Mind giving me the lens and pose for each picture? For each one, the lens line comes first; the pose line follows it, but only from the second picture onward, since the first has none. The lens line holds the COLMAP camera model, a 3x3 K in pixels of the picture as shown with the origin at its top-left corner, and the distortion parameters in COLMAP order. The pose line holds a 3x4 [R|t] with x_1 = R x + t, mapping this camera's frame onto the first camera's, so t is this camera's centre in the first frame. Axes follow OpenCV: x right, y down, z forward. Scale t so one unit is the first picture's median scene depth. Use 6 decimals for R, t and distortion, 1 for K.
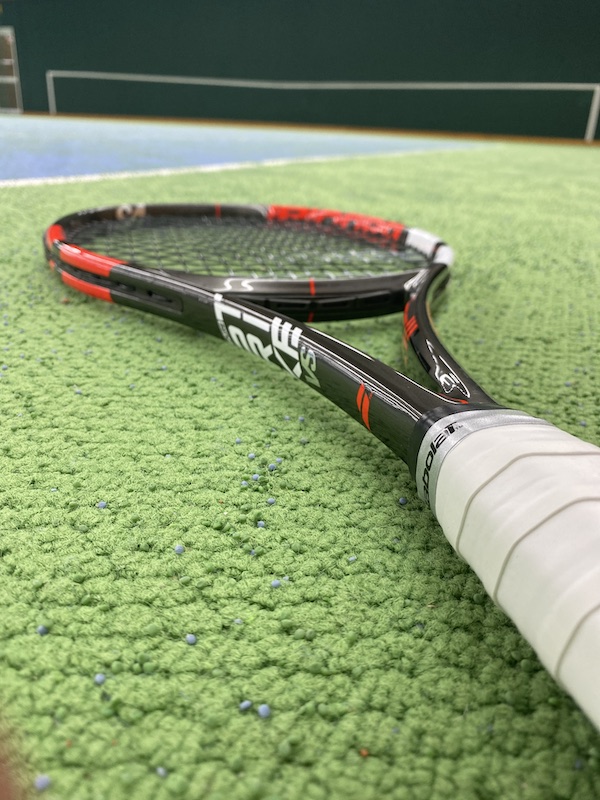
lens RADIAL K [[667.2, 0, 300.2], [0, 667.2, 400.5], [0, 0, 1]] dist [0.017274, -0.025421]
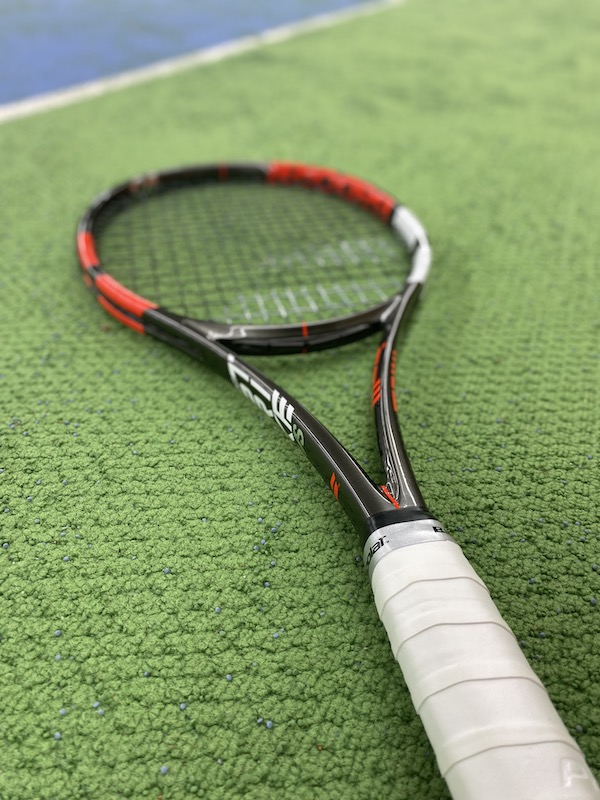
lens RADIAL K [[667.2, 0, 299.6], [0, 667.2, 400.6], [0, 0, 1]] dist [0.017274, -0.025421]
pose [[0.999573, -0.016755, -0.023960, 0.071493], [0.022020, 0.970533, 0.239960, -0.684156], [0.019233, -0.240385, 0.970487, -0.489596]]
